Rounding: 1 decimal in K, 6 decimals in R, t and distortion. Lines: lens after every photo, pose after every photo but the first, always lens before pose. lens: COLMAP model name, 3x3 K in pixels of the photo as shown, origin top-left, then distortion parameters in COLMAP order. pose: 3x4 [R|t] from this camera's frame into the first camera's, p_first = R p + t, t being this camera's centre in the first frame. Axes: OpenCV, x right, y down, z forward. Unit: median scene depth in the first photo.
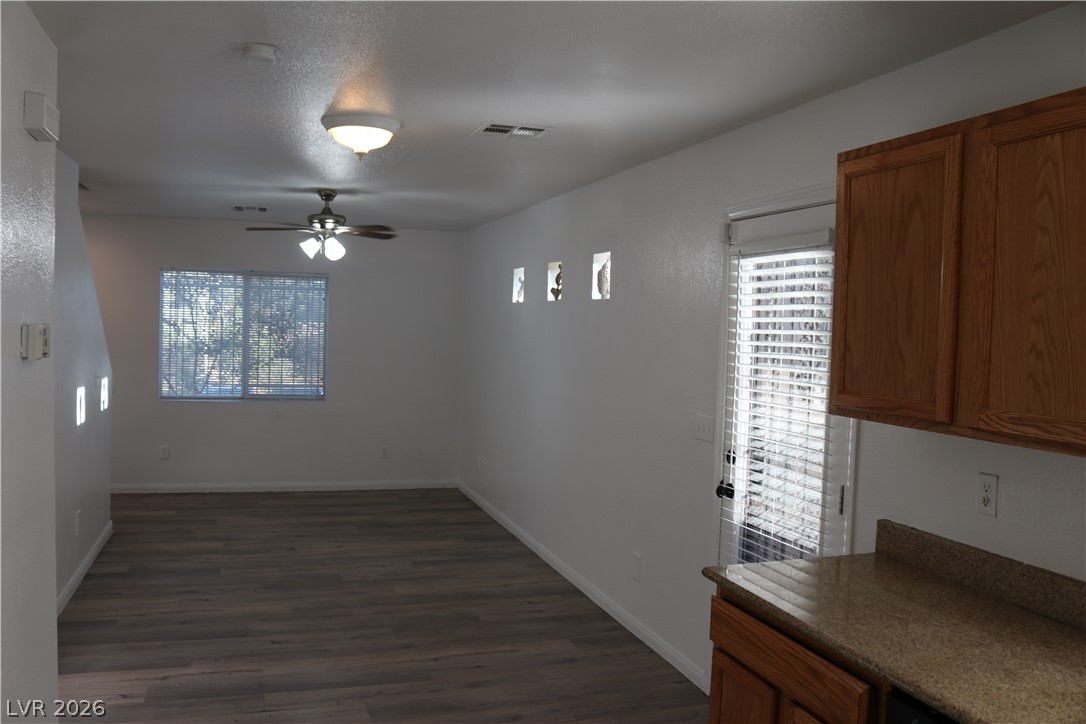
lens RADIAL K [[891.4, 0, 534.4], [0, 891.4, 360.6], [0, 0, 1]] dist [-0.152752, 0.107555]
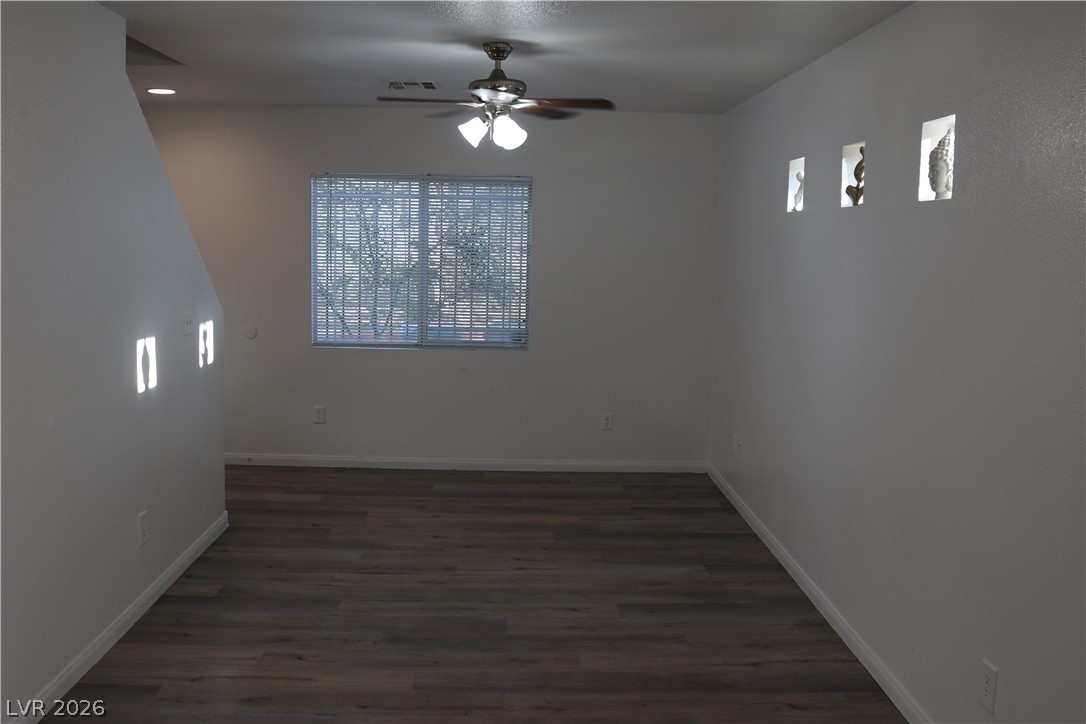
lens RADIAL K [[979.2, 0, 543.0], [0, 979.2, 362.0], [0, 0, 1]] dist [-0.098261, 0.021629]
pose [[0.959053, 0.026213, -0.282012, 0.009152], [-0.004487, 0.996989, 0.077410, -0.010984], [0.283192, -0.072974, 0.956283, 0.293331]]
